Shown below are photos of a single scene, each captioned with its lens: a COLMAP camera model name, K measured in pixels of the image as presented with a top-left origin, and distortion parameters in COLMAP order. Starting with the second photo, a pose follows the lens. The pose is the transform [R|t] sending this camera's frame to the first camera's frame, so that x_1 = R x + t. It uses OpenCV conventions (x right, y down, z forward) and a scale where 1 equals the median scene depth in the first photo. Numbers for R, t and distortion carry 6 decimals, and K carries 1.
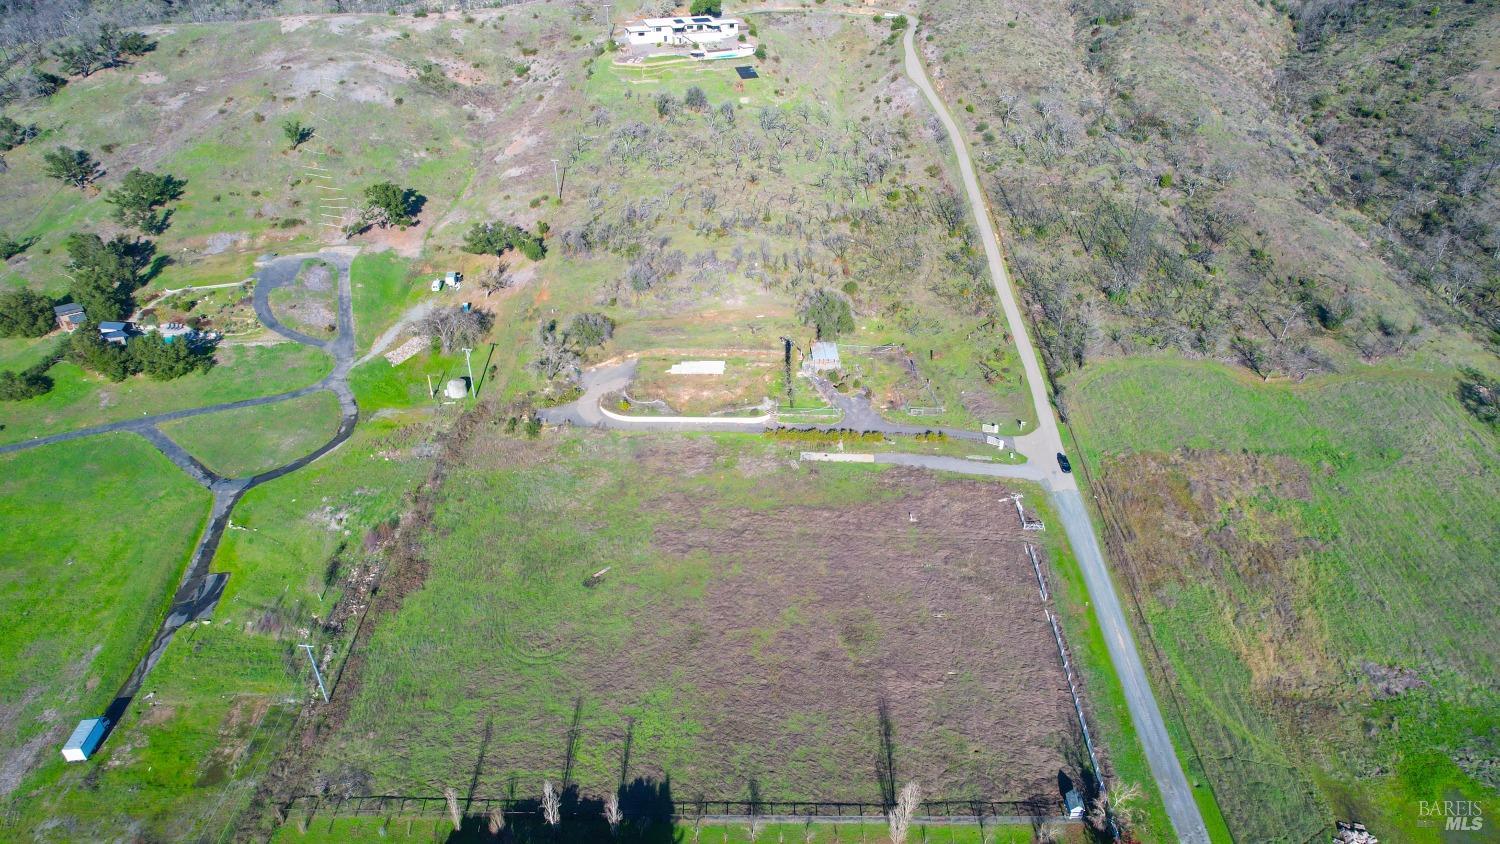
lens RADIAL K [[960.5, 0, 770.2], [0, 960.5, 428.2], [0, 0, 1]] dist [-0.081553, 0.073203]
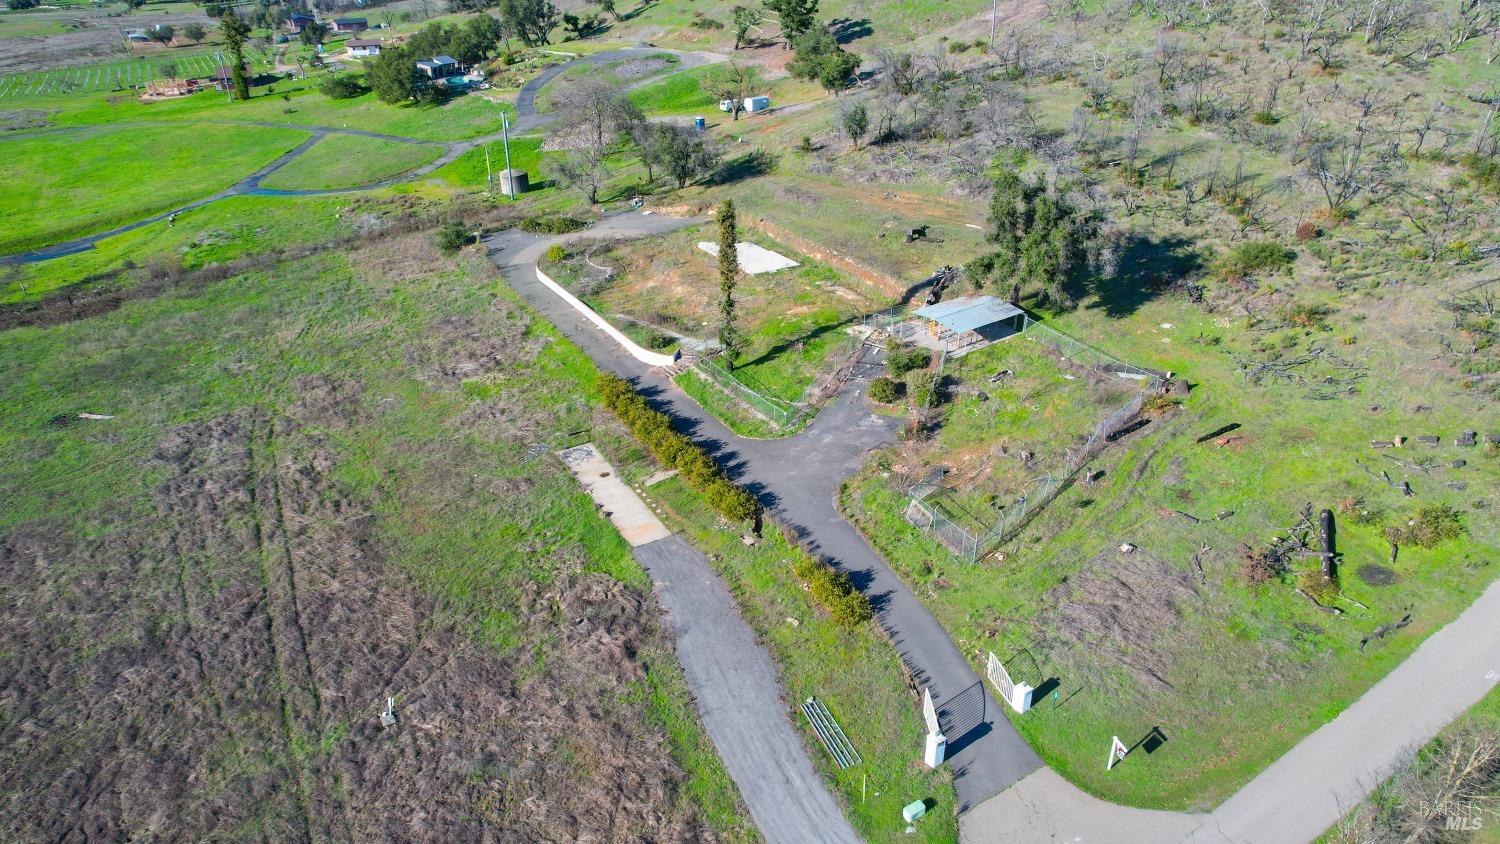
lens RADIAL K [[960.5, 0, 770.2], [0, 960.5, 428.2], [0, 0, 1]] dist [-0.081553, 0.073203]
pose [[0.561466, 0.392431, -0.728529, 0.300273], [-0.432268, 0.889819, 0.146171, -0.058398], [0.705621, 0.232850, 0.669238, 0.669758]]
